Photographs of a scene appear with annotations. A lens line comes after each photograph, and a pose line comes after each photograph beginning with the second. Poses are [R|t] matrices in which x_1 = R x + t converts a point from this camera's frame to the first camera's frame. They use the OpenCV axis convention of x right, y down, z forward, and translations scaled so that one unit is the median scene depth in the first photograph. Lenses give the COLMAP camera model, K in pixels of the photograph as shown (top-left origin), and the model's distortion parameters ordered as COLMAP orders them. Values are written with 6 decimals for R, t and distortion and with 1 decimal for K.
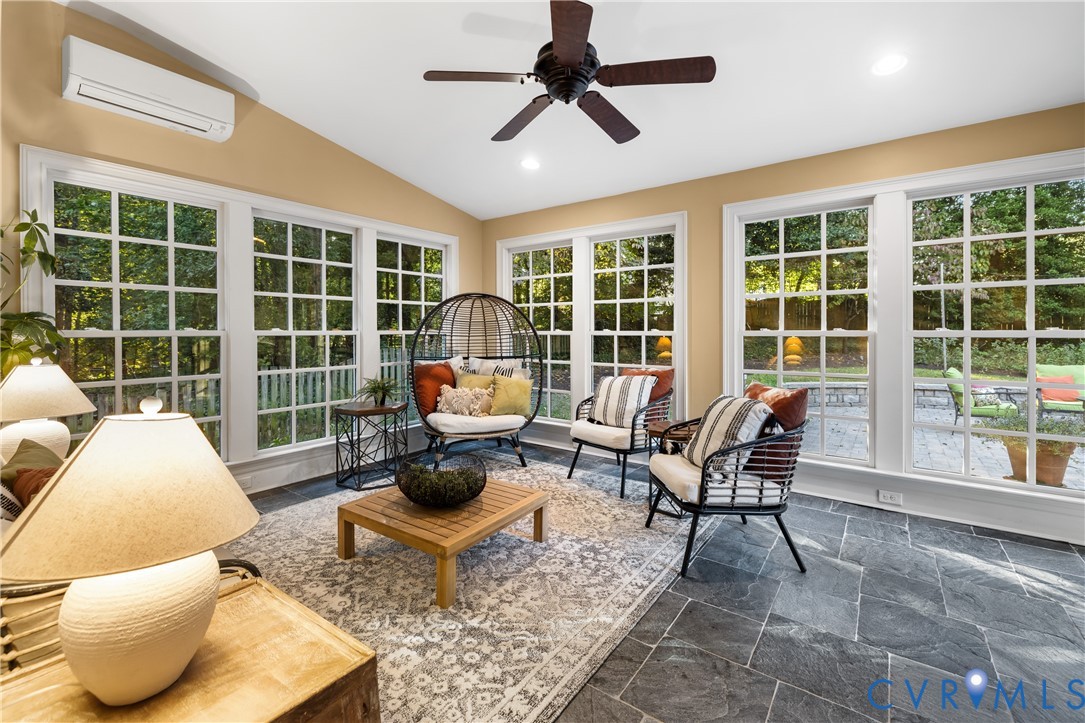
lens RADIAL K [[466.6, 0, 537.8], [0, 466.6, 328.4], [0, 0, 1]] dist [-0.002170, -0.000275]
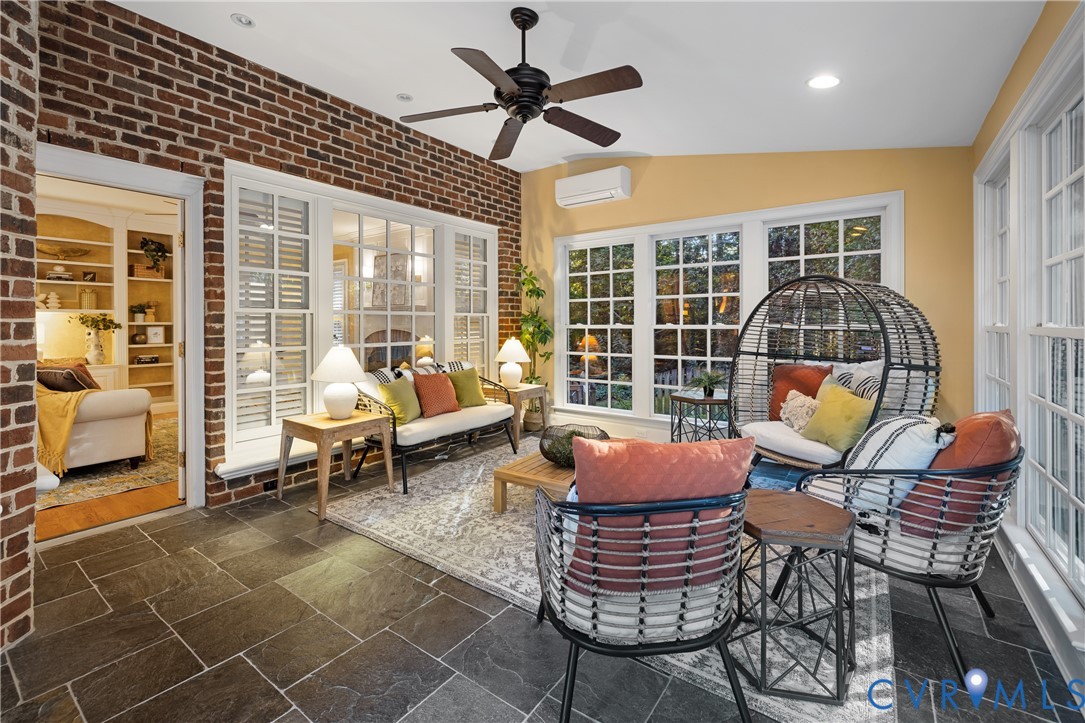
lens RADIAL K [[466.6, 0, 537.8], [0, 466.6, 328.4], [0, 0, 1]] dist [-0.002170, -0.000275]
pose [[0.008872, 0.009182, -0.999918, 1.018261], [0.003024, 0.999953, 0.009209, 0.001635], [0.999956, -0.003105, 0.008843, 0.886871]]
